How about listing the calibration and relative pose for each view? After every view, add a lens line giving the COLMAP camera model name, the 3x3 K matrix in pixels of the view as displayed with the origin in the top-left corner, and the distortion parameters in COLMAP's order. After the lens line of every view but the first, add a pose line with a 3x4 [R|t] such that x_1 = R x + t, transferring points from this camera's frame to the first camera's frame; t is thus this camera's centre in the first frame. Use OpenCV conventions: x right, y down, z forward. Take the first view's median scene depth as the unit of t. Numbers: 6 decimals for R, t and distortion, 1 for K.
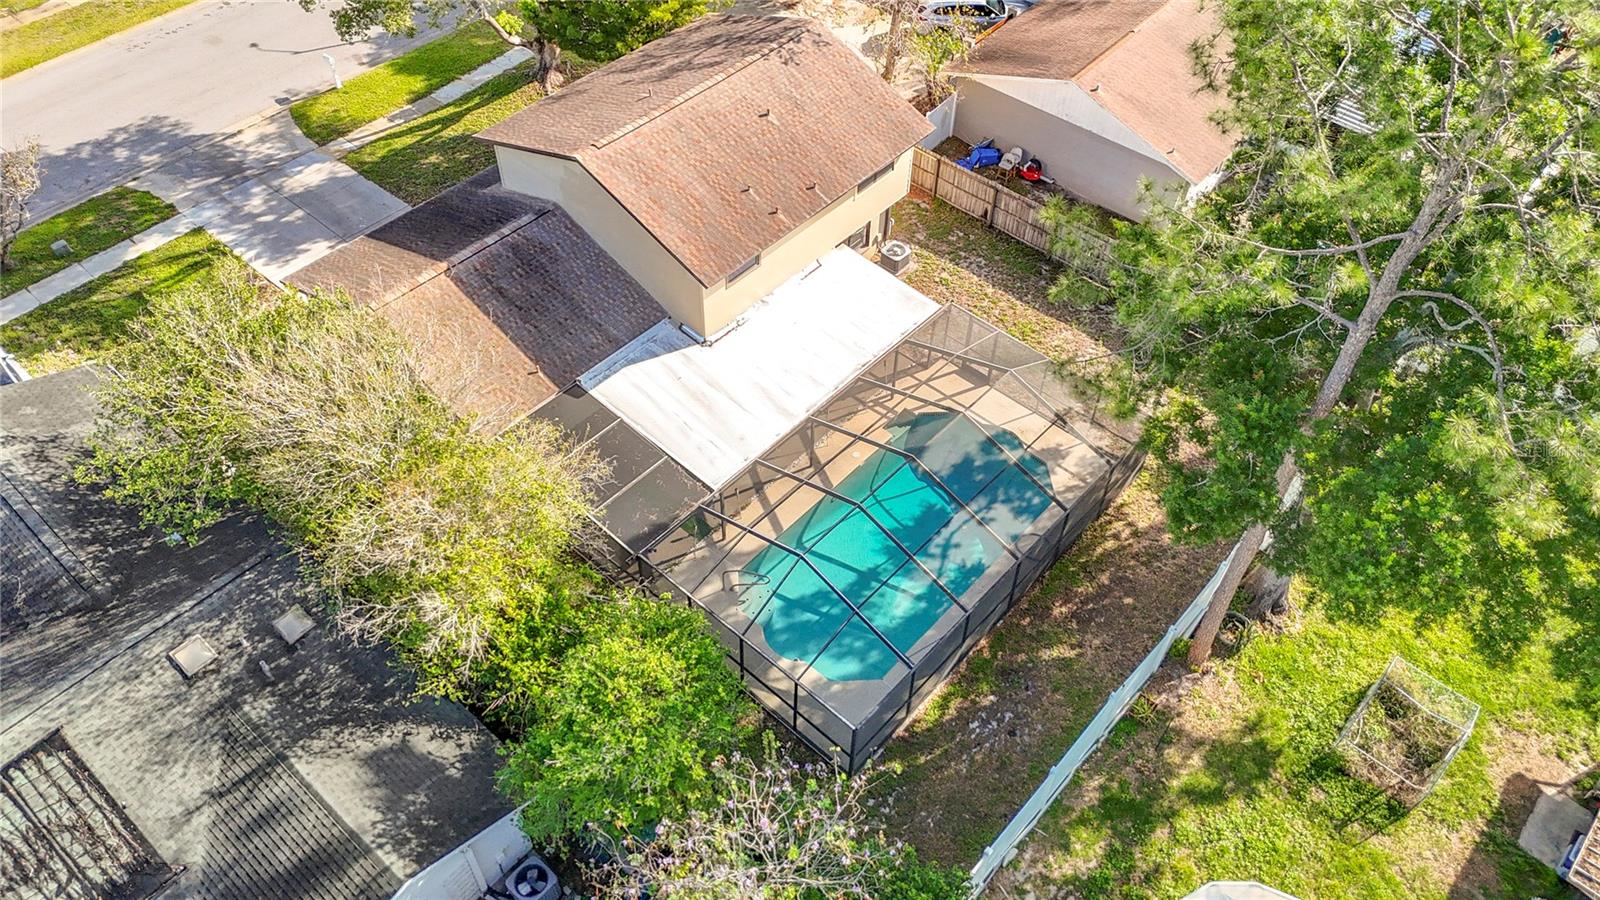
lens RADIAL K [[1211.9, 0, 810.2], [0, 1211.9, 443.2], [0, 0, 1]] dist [0.032146, -0.004878]
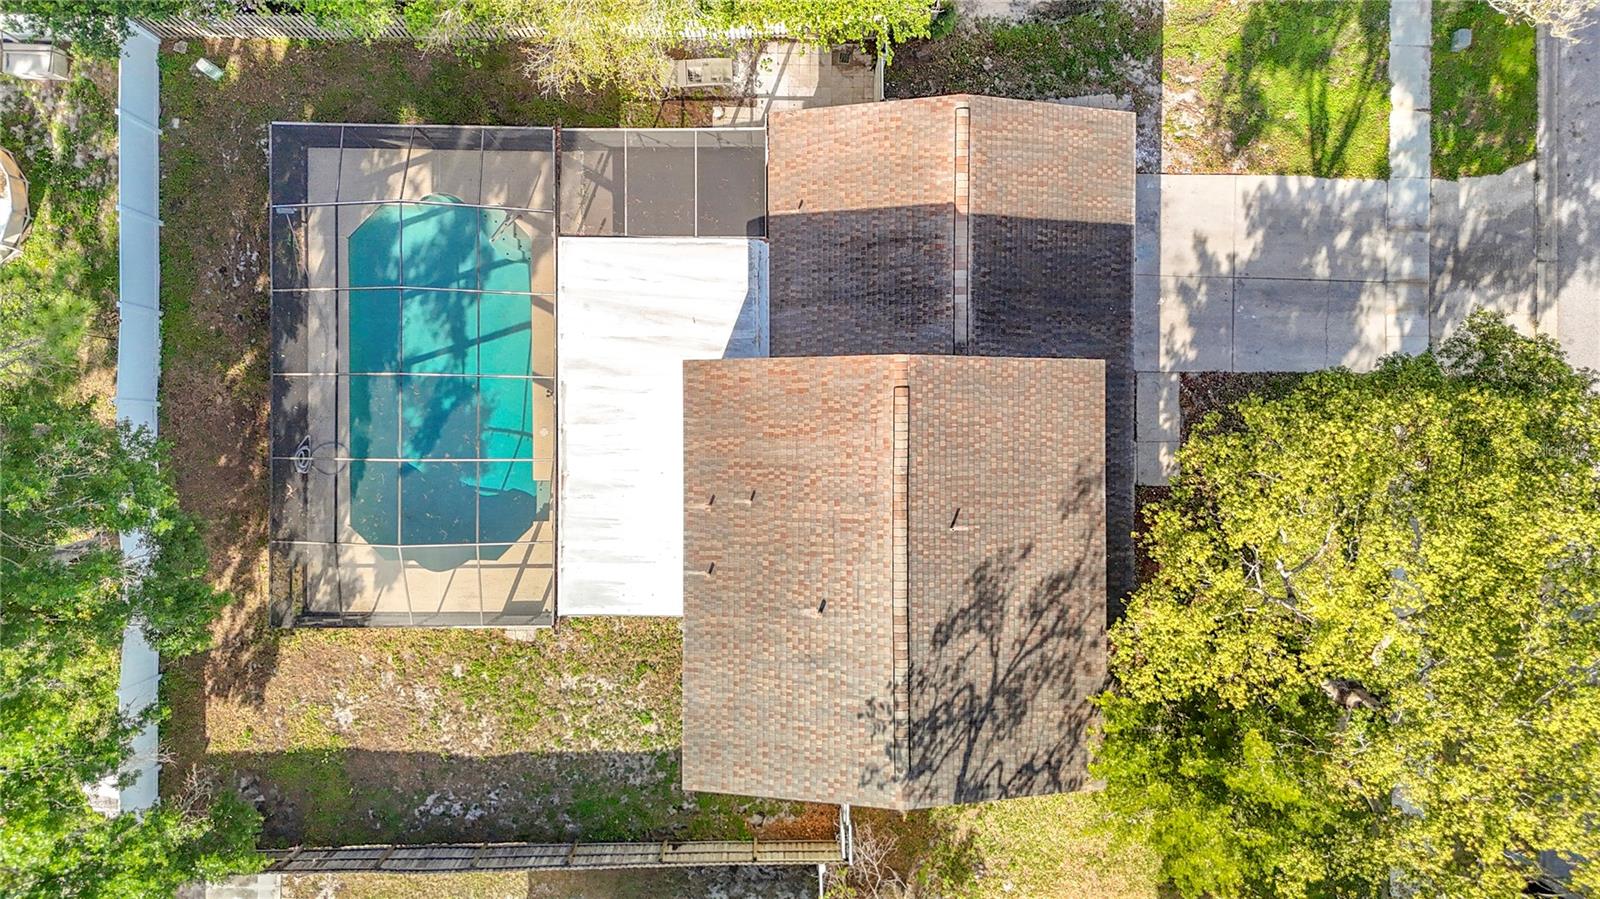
lens RADIAL K [[1211.9, 0, 810.2], [0, 1211.9, 442.7], [0, 0, 1]] dist [0.032146, -0.004878]
pose [[-0.744424, 0.666860, -0.033611, -0.067719], [-0.527117, -0.556037, 0.642628, -0.623409], [0.409854, 0.496105, 0.765441, 0.316130]]
